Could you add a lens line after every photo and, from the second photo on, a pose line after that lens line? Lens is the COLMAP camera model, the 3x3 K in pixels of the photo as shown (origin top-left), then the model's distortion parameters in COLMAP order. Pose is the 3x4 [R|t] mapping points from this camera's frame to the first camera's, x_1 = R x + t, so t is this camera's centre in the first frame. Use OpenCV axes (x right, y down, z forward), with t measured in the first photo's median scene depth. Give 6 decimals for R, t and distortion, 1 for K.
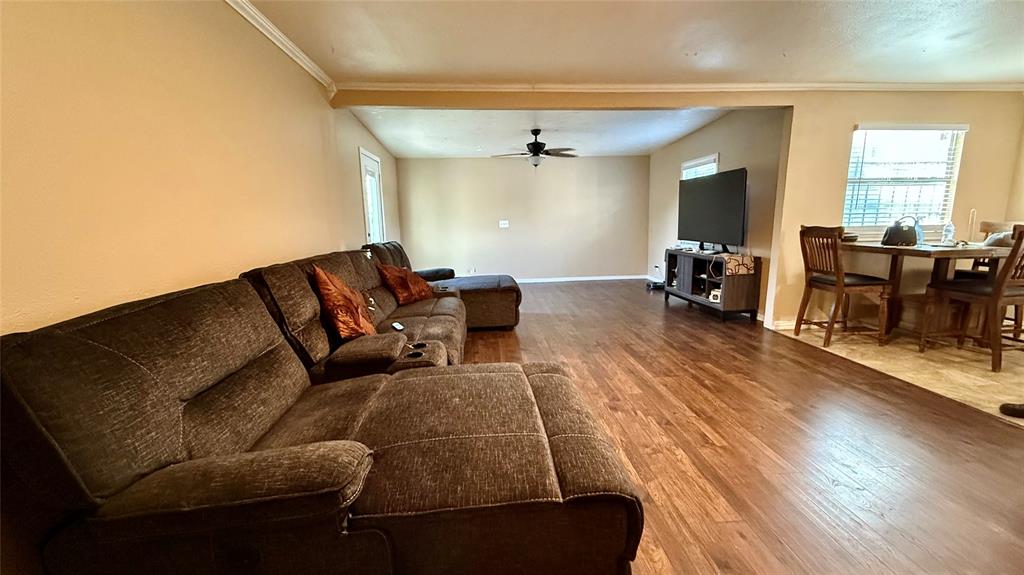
lens RADIAL K [[404.0, 0, 511.2], [0, 404.0, 278.9], [0, 0, 1]] dist [-0.001180, -0.000107]
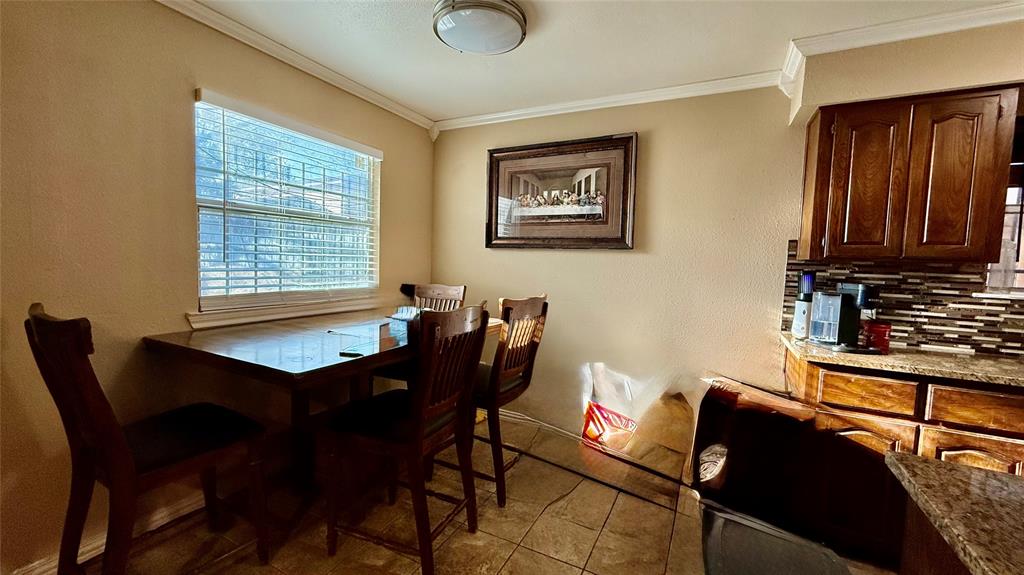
lens RADIAL K [[404.0, 0, 509.9], [0, 404.0, 288.7], [0, 0, 1]] dist [-0.001180, -0.000107]
pose [[0.524990, -0.027793, 0.850654, 0.613133], [0.105677, 0.993861, -0.032748, -0.086006], [-0.844522, 0.107086, 0.524705, 0.440736]]
